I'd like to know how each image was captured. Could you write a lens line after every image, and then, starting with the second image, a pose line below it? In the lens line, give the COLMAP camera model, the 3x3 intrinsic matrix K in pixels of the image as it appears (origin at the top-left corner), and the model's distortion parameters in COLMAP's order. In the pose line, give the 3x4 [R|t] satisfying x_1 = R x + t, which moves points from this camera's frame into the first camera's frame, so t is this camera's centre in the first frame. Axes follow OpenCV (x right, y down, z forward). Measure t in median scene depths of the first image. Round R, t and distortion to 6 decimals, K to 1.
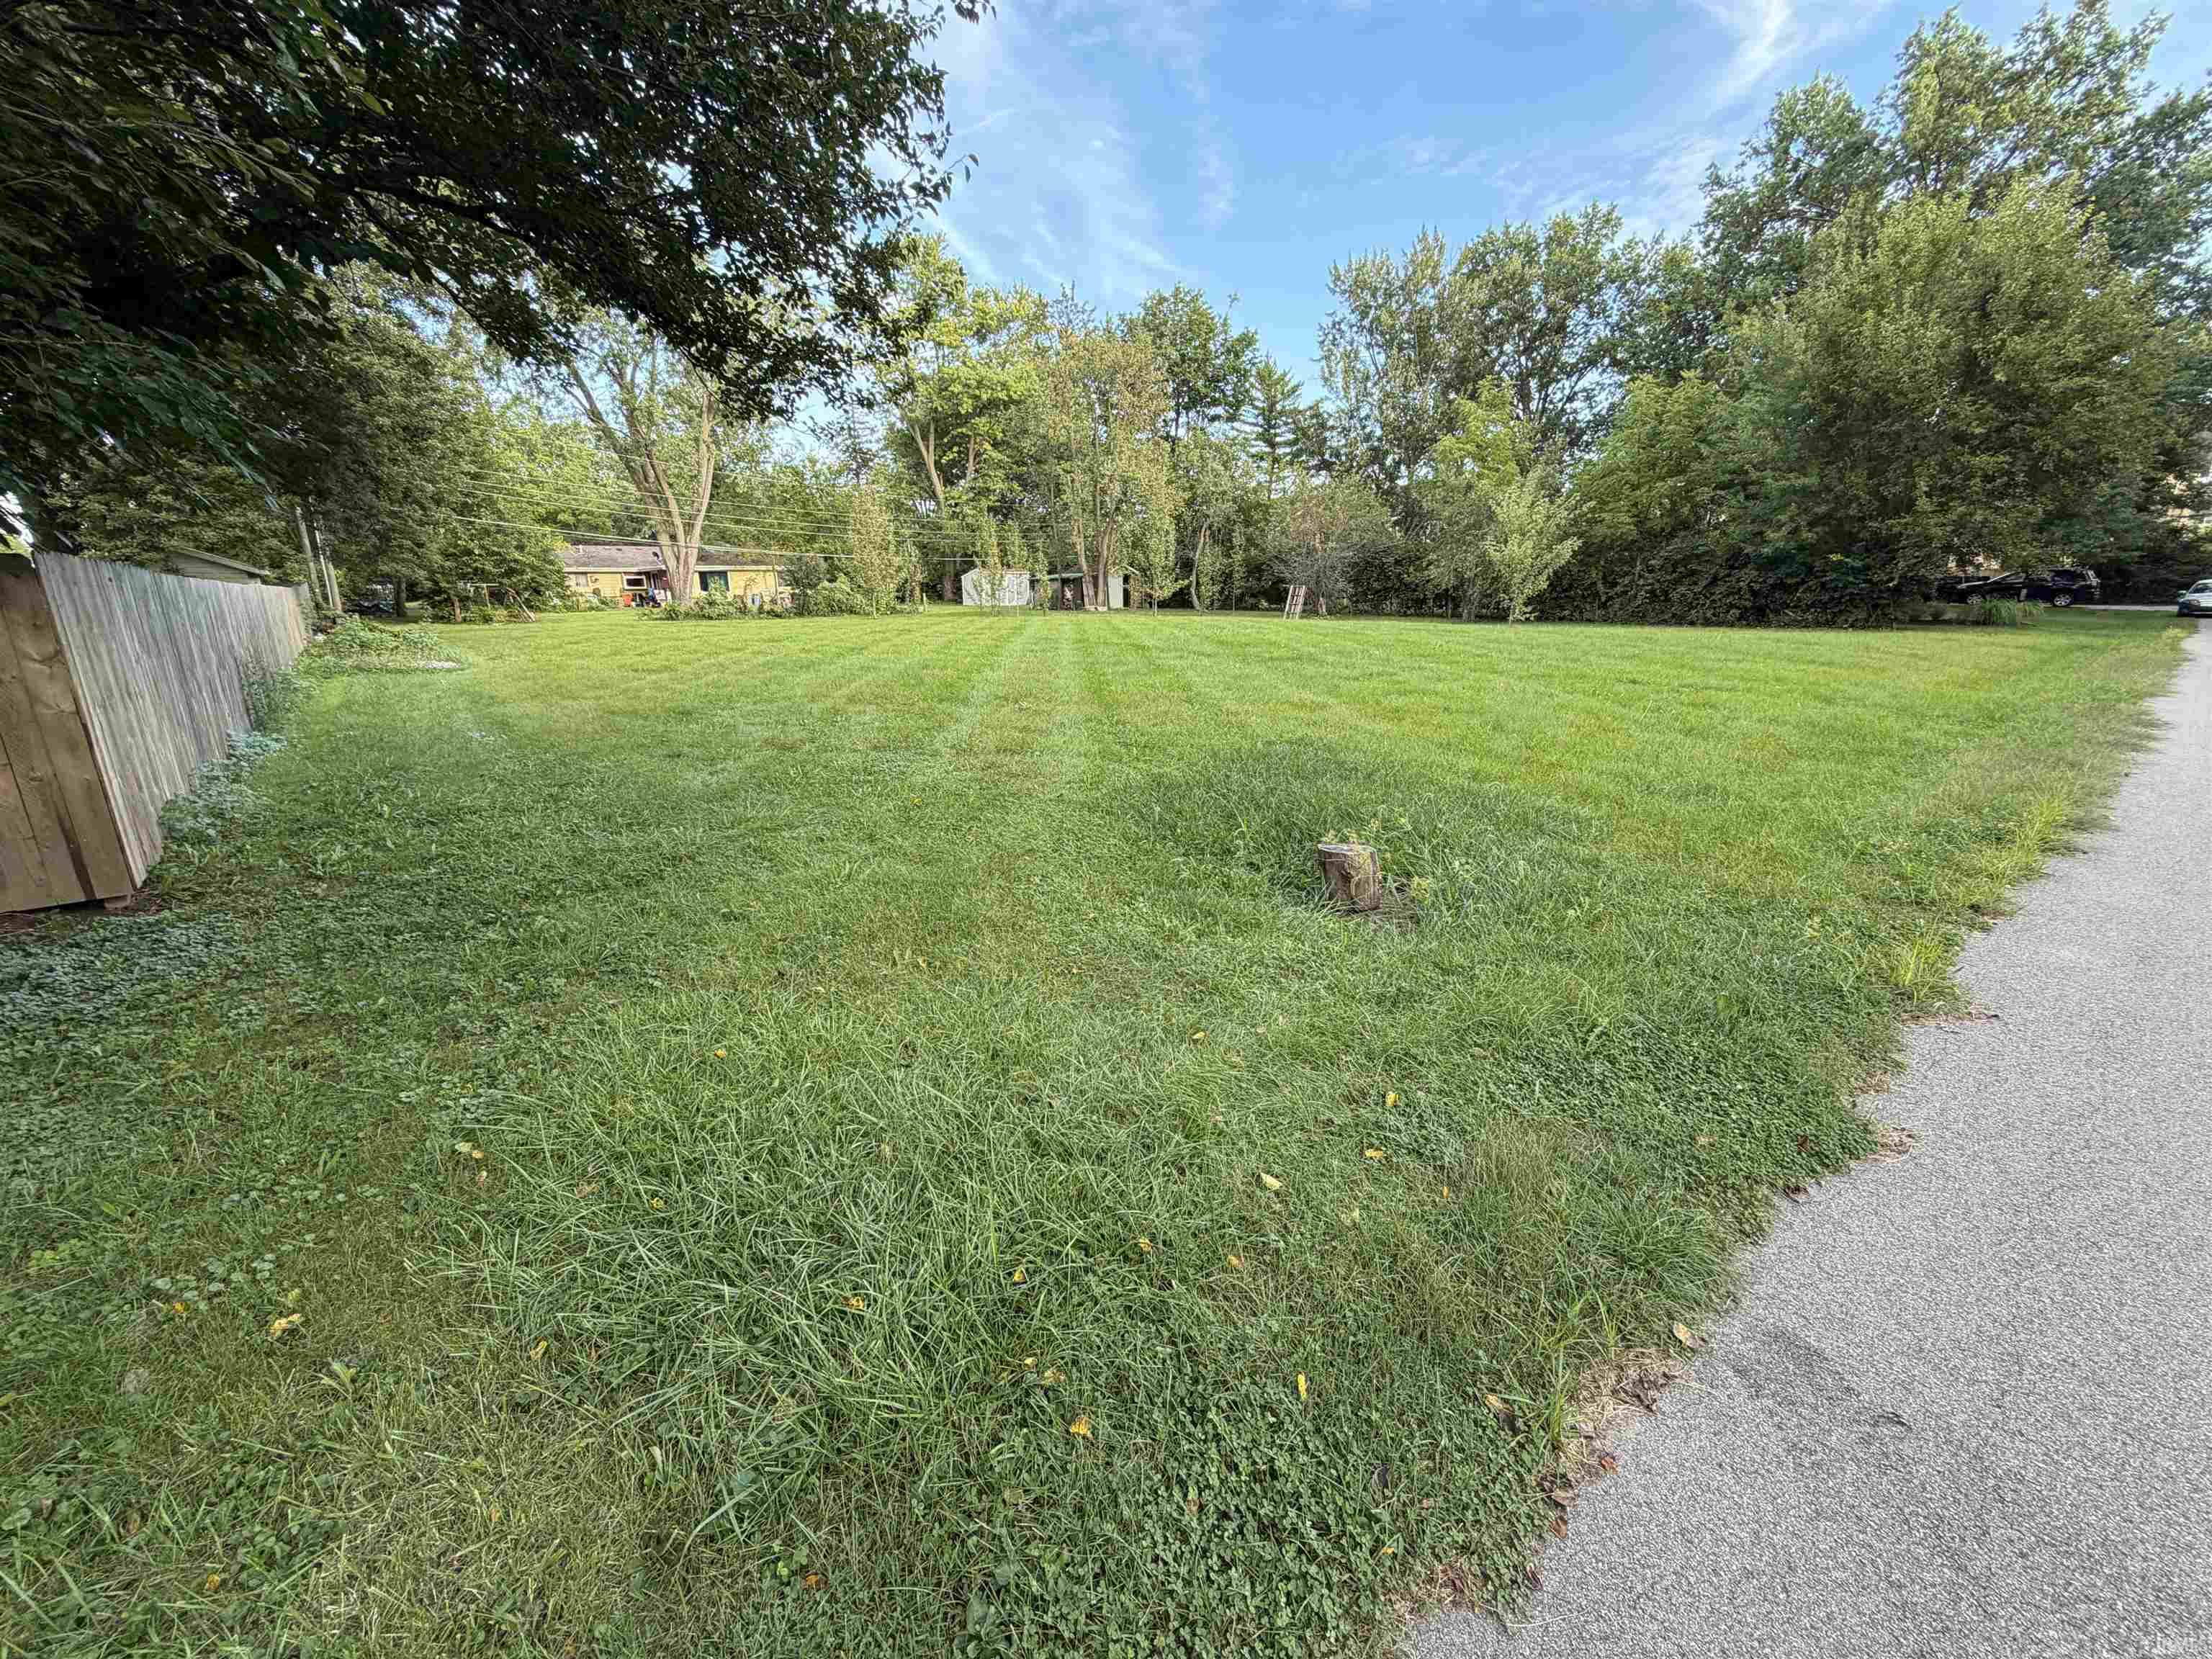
lens RADIAL K [[873.3, 0, 1101.4], [0, 873.3, 831.9], [0, 0, 1]] dist [0.000306, -0.000431]
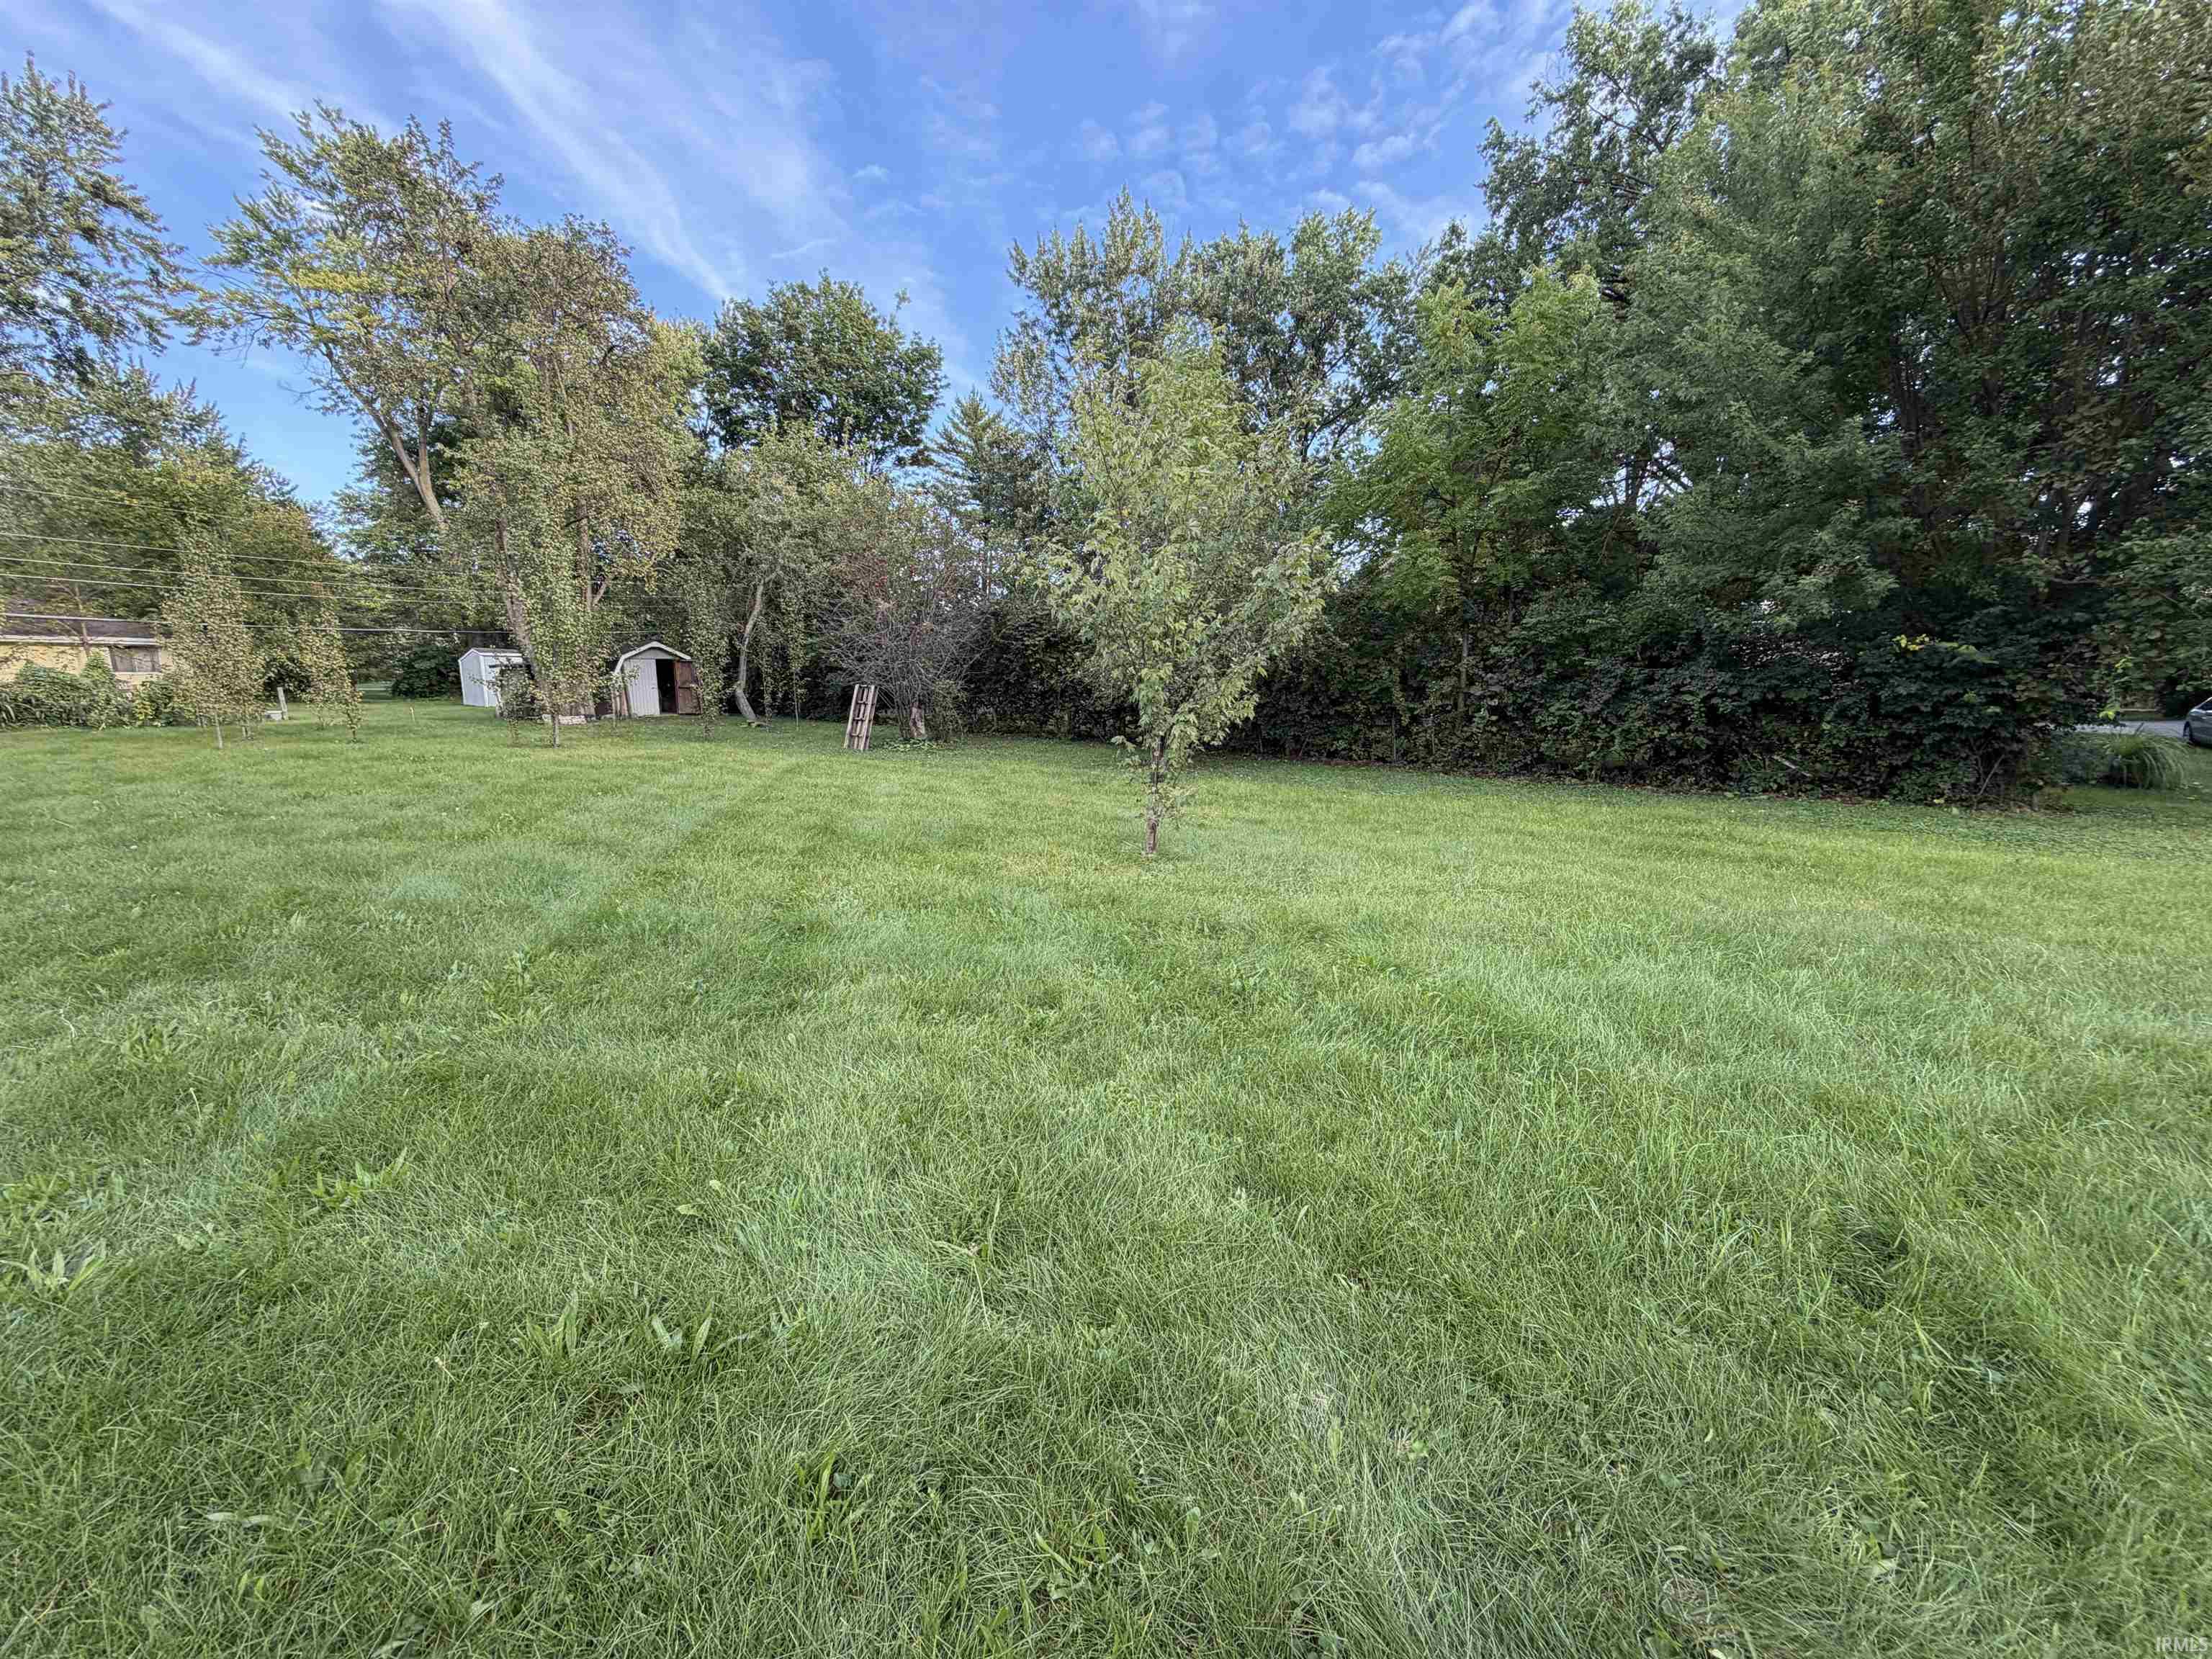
lens RADIAL K [[873.3, 0, 1089.9], [0, 873.3, 831.9], [0, 0, 1]] dist [0.000306, -0.000431]
pose [[0.982667, -0.020746, 0.184216, 1.501022], [0.038379, 0.994956, -0.092679, -0.810674], [-0.181365, 0.098143, 0.978506, 2.713223]]
